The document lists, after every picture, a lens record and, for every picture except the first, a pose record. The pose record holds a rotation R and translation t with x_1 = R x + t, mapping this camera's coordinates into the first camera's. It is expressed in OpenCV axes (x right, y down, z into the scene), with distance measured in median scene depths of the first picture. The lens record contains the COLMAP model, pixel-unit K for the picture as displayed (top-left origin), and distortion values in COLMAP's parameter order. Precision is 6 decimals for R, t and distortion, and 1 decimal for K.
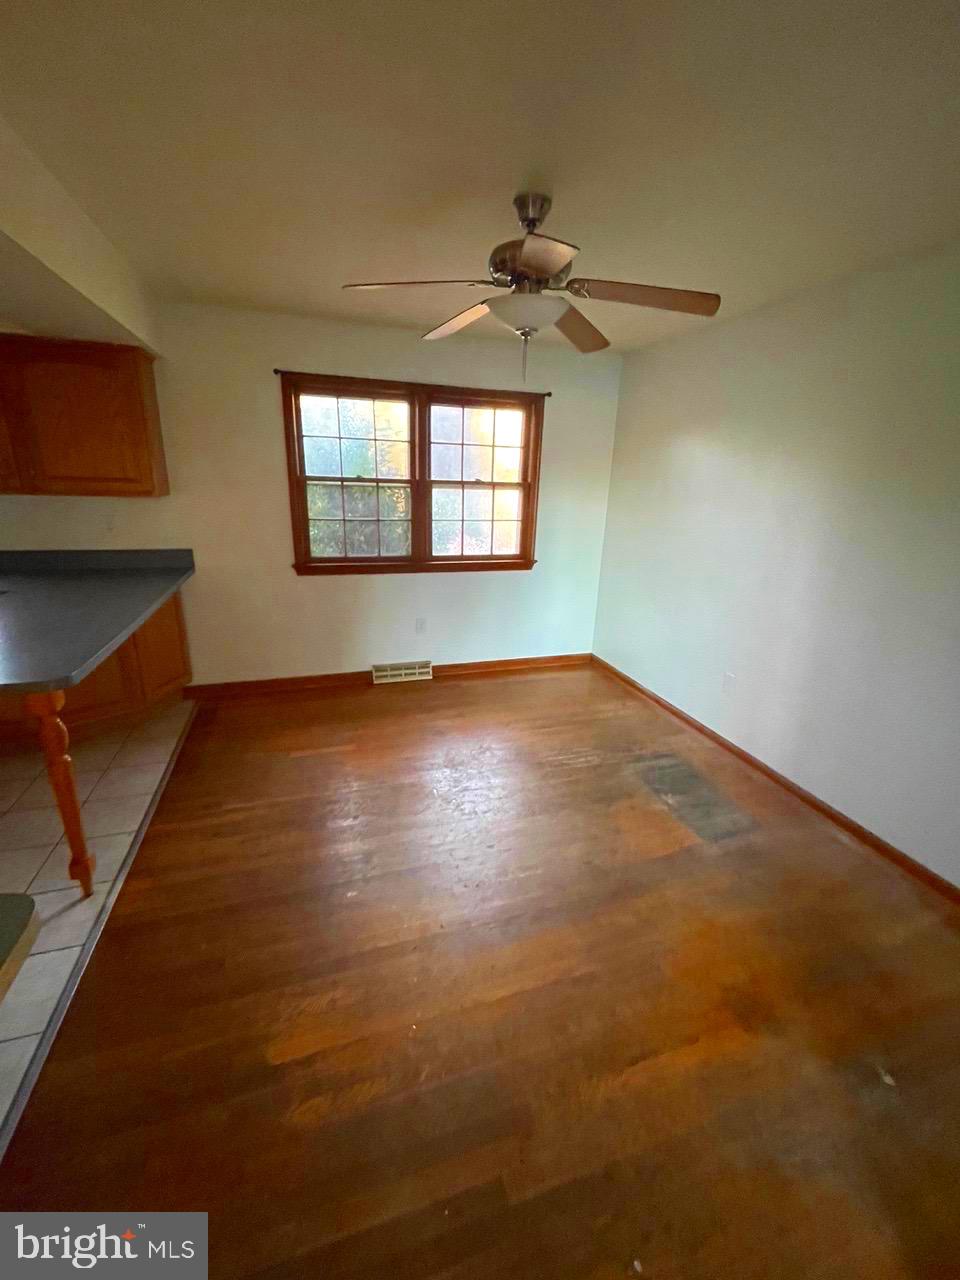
lens RADIAL K [[507.5, 0, 479.1], [0, 507.5, 641.8], [0, 0, 1]] dist [0.001476, 0.000538]
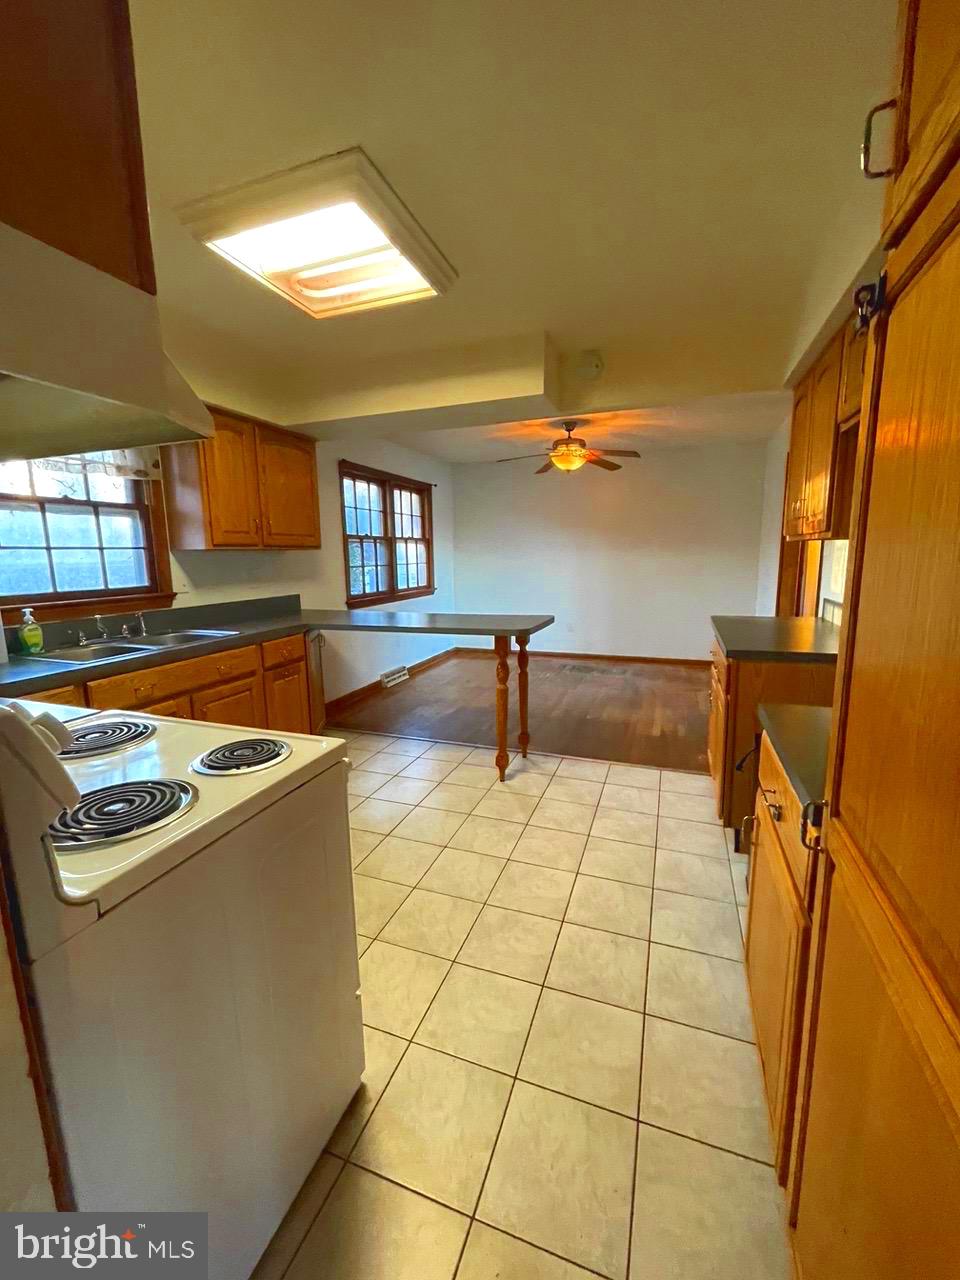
lens RADIAL K [[507.5, 0, 488.3], [0, 507.5, 629.2], [0, 0, 1]] dist [0.001476, 0.000538]
pose [[0.611478, -0.150486, 0.776819, -1.072943], [0.262235, 0.964807, -0.019516, 0.031879], [-0.746544, 0.215643, 0.629421, -0.056351]]
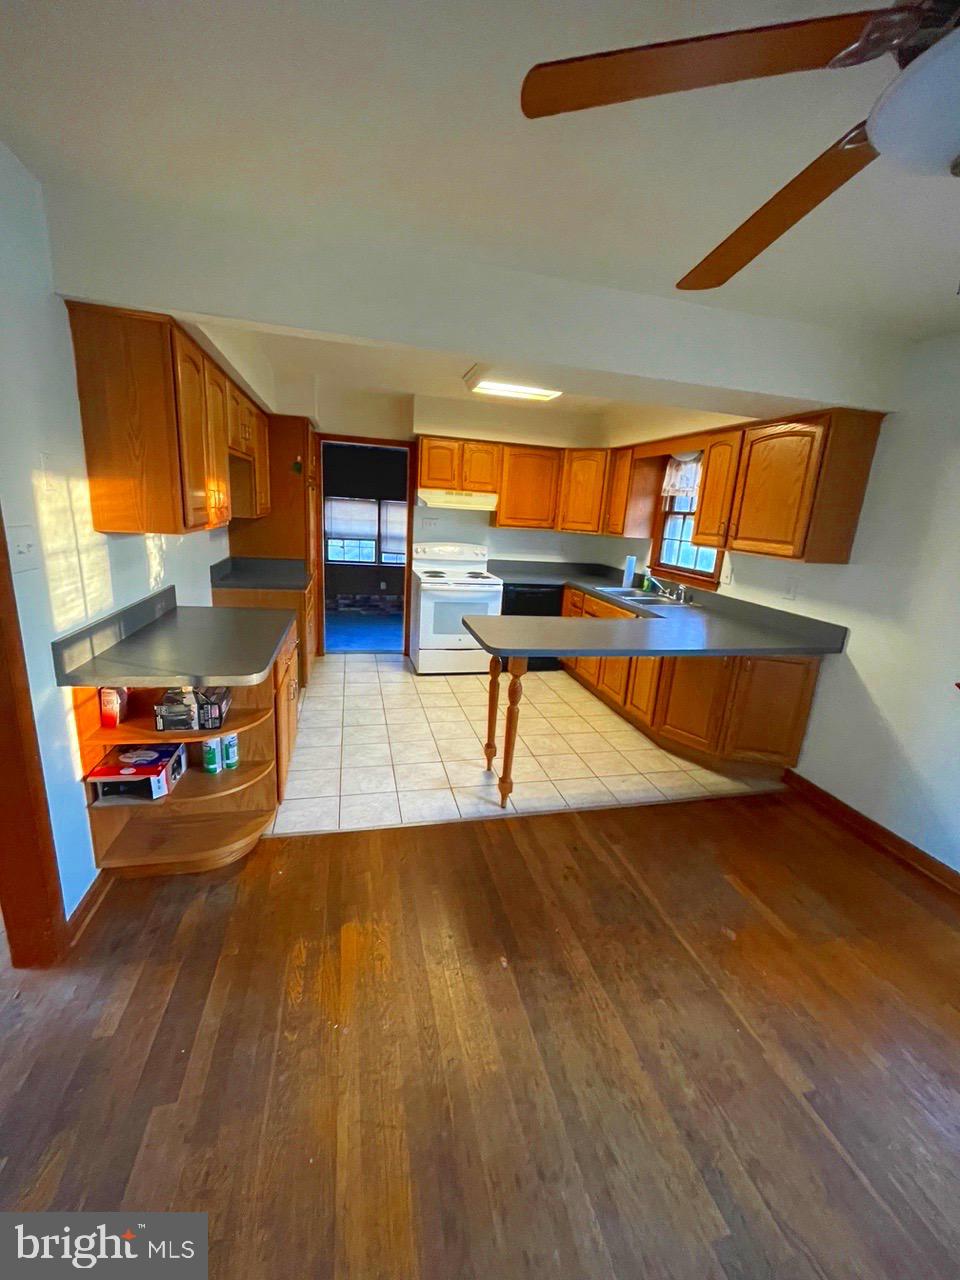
lens RADIAL K [[507.5, 0, 478.7], [0, 507.5, 635.7], [0, 0, 1]] dist [0.001476, 0.000538]
pose [[-0.065851, 0.211592, -0.975137, 0.264956], [-0.366398, 0.903864, 0.220870, -0.114326], [0.928125, 0.371833, 0.018006, 0.364013]]
